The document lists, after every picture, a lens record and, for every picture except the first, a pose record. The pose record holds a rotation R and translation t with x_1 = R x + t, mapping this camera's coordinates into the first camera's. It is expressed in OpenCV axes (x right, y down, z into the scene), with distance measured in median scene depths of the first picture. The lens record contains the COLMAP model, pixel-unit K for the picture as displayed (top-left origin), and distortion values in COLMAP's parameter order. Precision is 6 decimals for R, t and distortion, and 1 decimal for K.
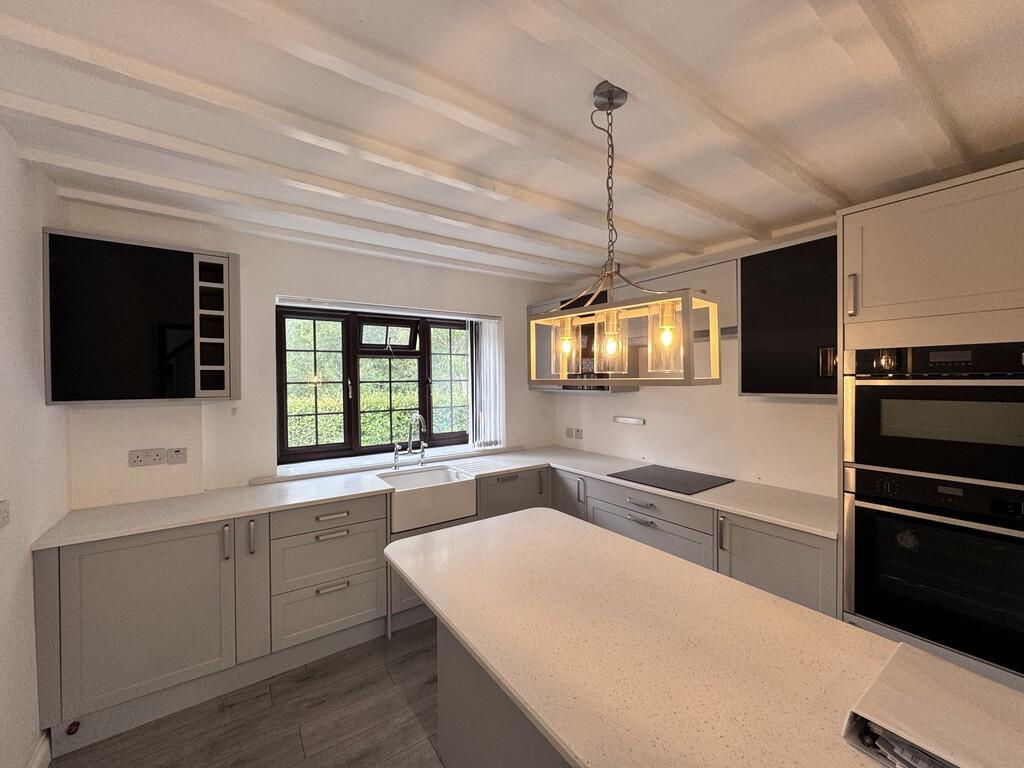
lens RADIAL K [[411.6, 0, 511.0], [0, 411.6, 383.7], [0, 0, 1]] dist [-0.003707, 0.000607]
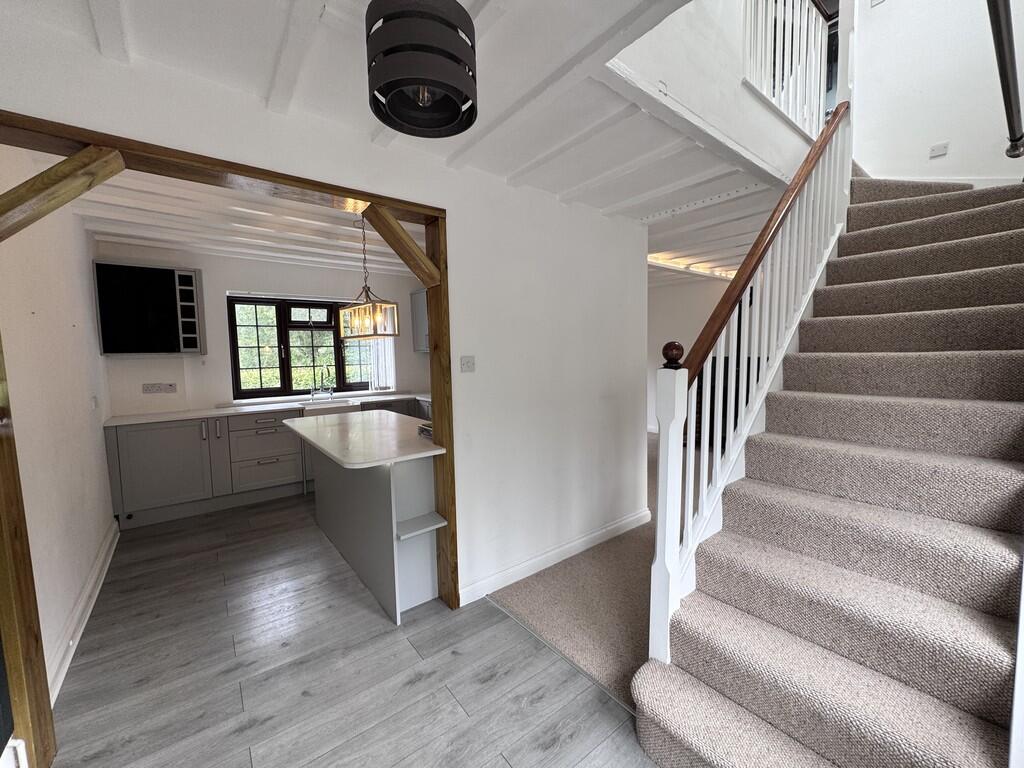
lens RADIAL K [[411.6, 0, 508.5], [0, 411.6, 384.6], [0, 0, 1]] dist [-0.003707, 0.000607]
pose [[0.998634, -0.015573, 0.049882, 0.412398], [0.012447, 0.997974, 0.062391, 0.059133], [-0.050753, -0.061685, 0.996804, -0.631015]]
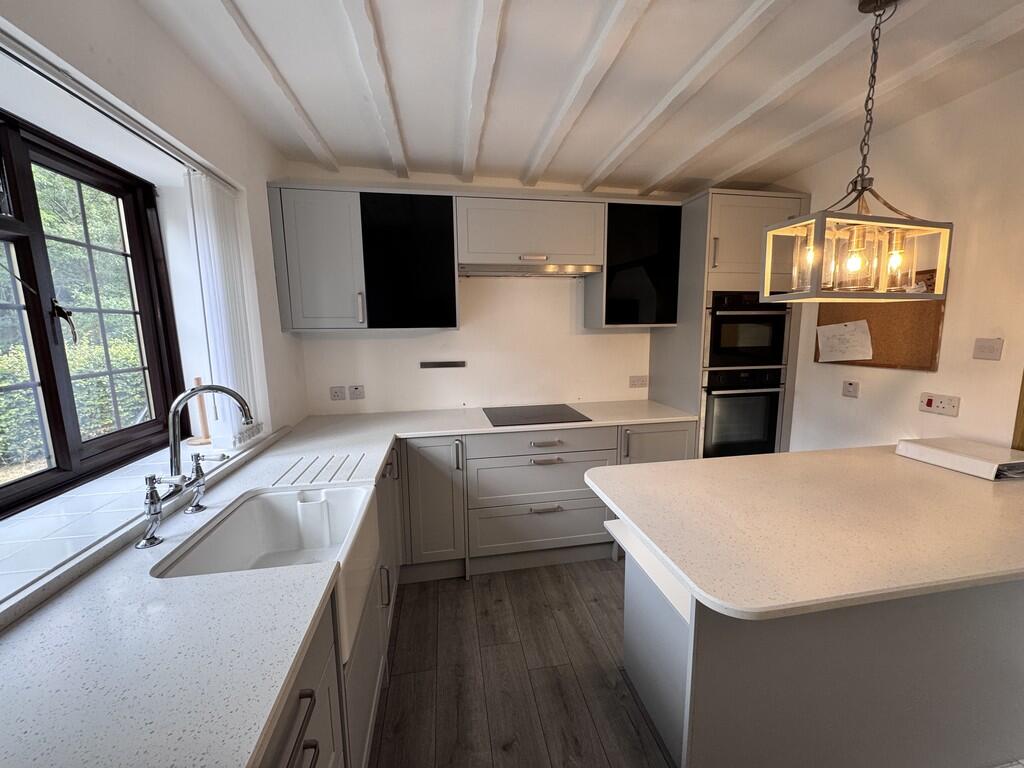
lens RADIAL K [[411.6, 0, 515.0], [0, 411.6, 383.5], [0, 0, 1]] dist [-0.003707, 0.000607]
pose [[0.423822, -0.129879, 0.896385, -0.484995], [0.020020, 0.990767, 0.134089, 0.019624], [-0.905524, -0.038884, 0.422509, 0.584030]]
